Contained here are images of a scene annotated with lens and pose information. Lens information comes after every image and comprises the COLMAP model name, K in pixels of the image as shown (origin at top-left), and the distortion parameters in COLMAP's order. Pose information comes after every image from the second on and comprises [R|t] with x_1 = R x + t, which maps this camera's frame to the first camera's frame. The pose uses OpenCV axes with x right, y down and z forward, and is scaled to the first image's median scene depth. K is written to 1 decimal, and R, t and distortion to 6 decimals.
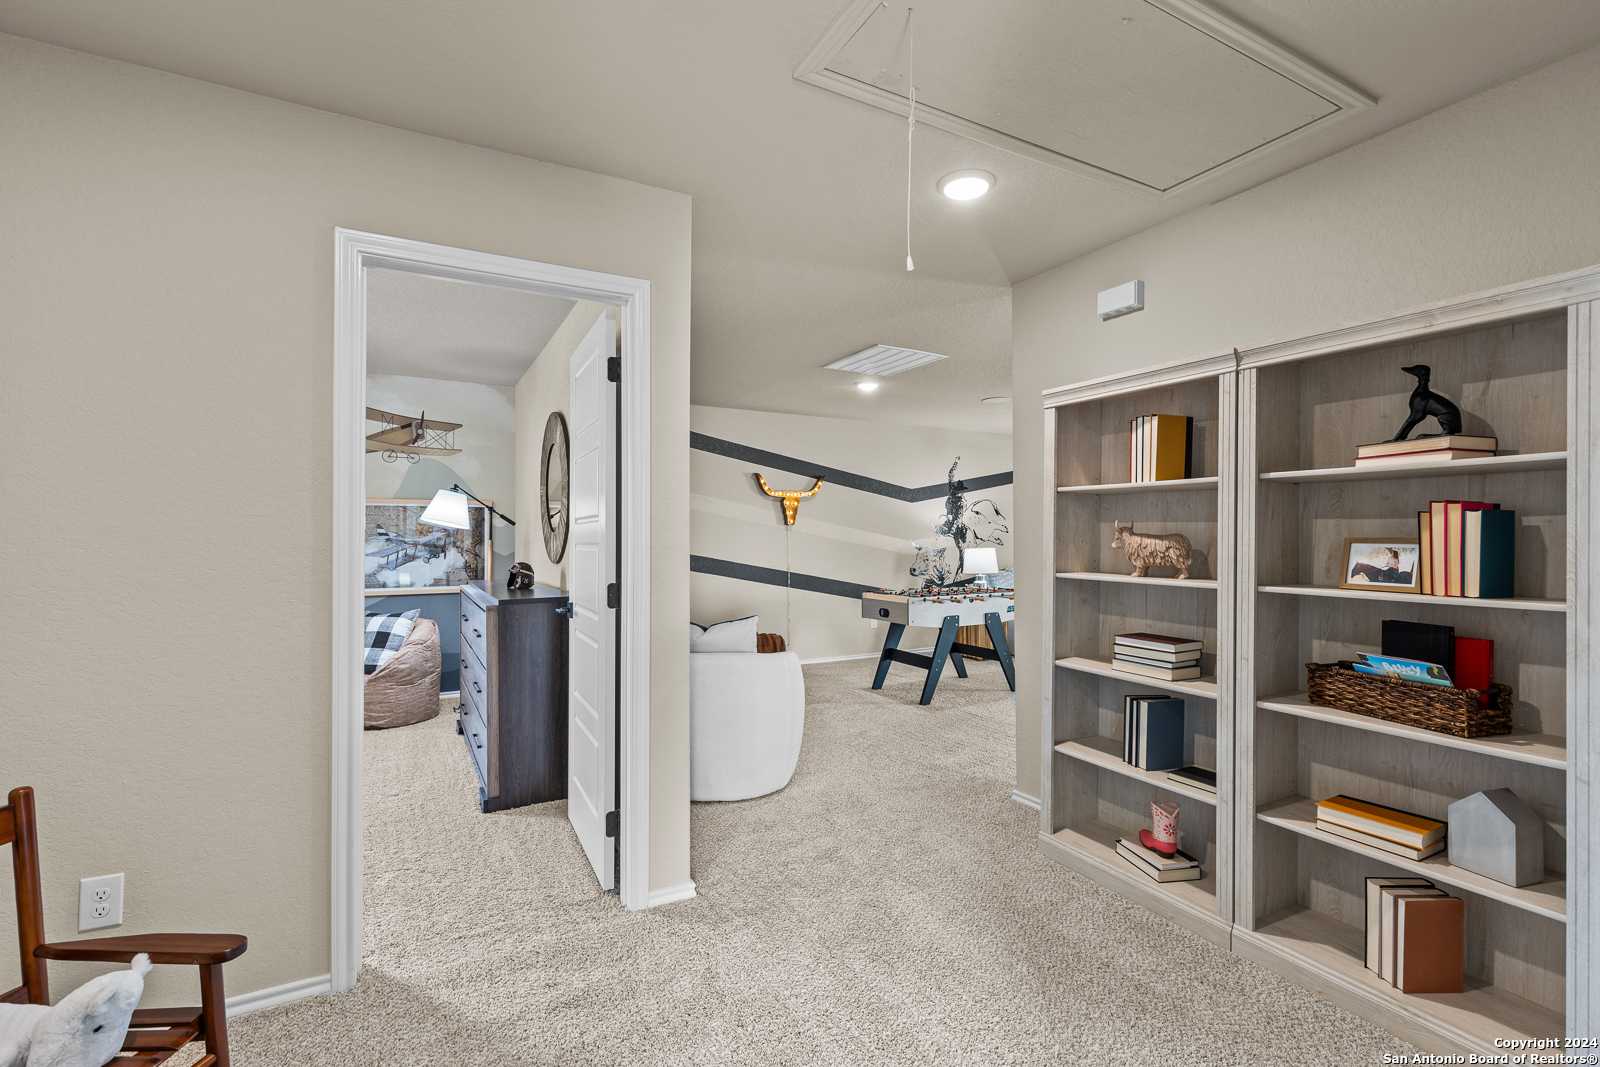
lens RADIAL K [[728.6, 0, 807.6], [0, 728.6, 528.5], [0, 0, 1]] dist [0.002497, 0.001246]
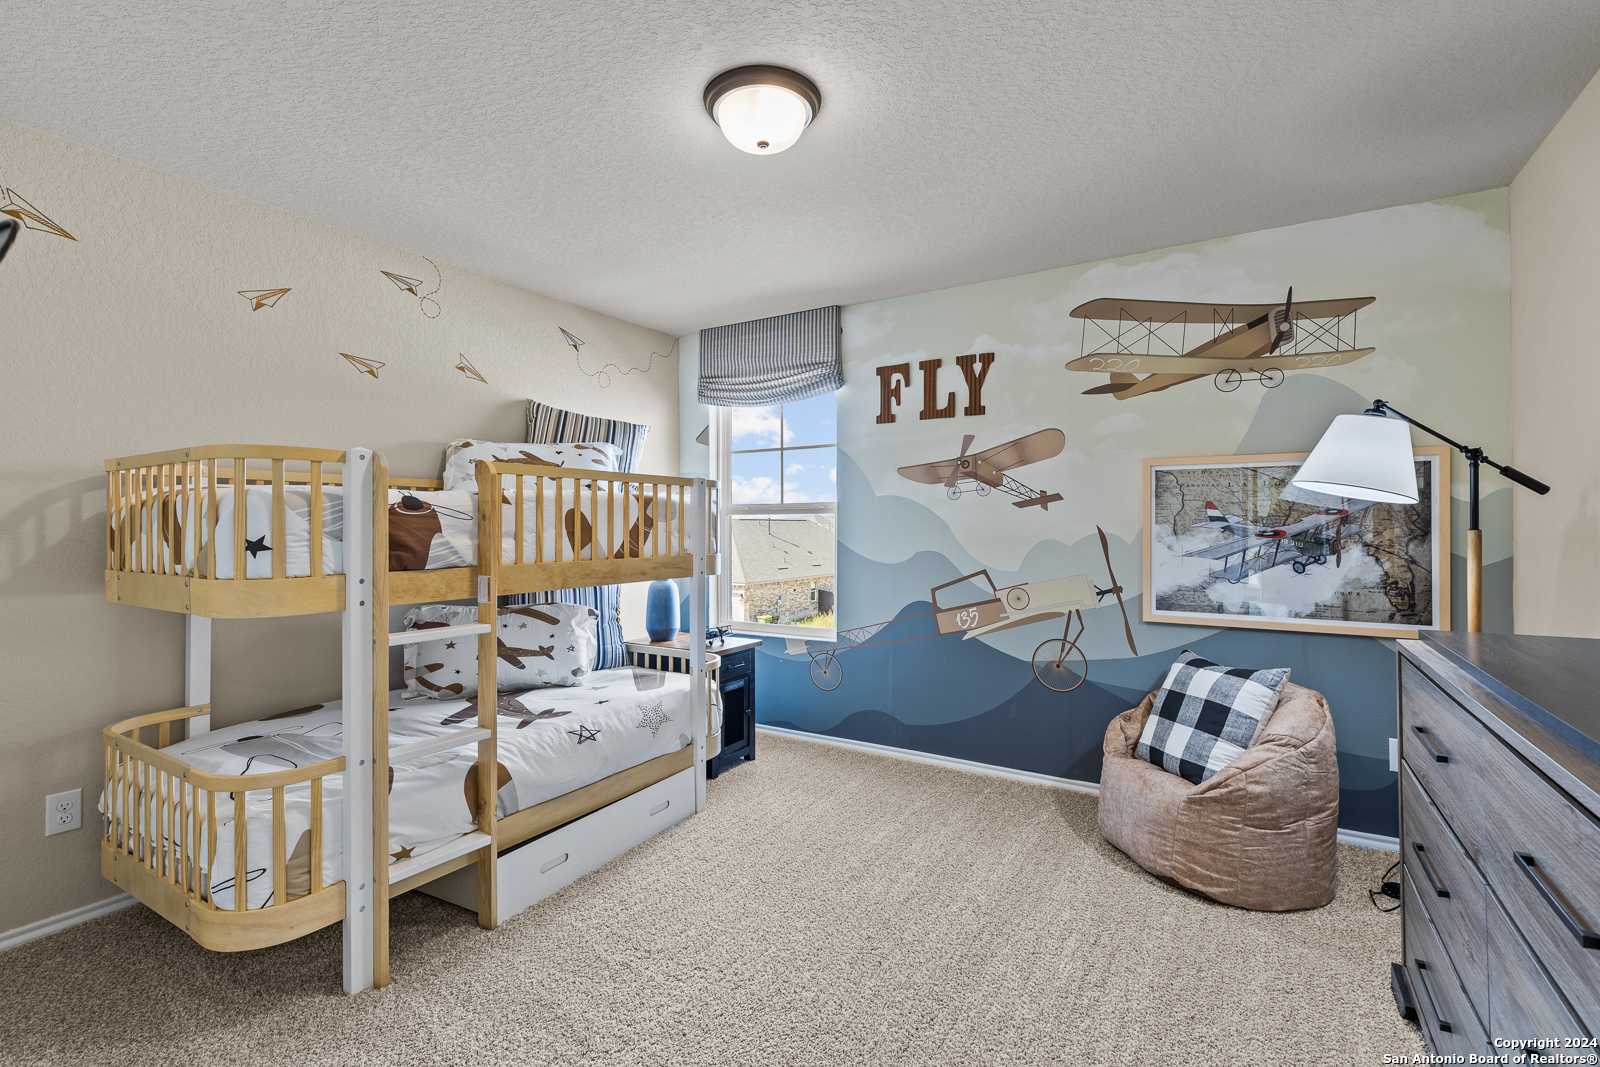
lens RADIAL K [[728.6, 0, 808.8], [0, 728.6, 522.2], [0, 0, 1]] dist [0.002497, 0.001246]
pose [[0.497103, -0.003793, -0.867683, -0.245121], [0.008384, 0.999965, 0.000432, 0.007652], [0.867651, -0.007490, 0.497118, 0.437586]]
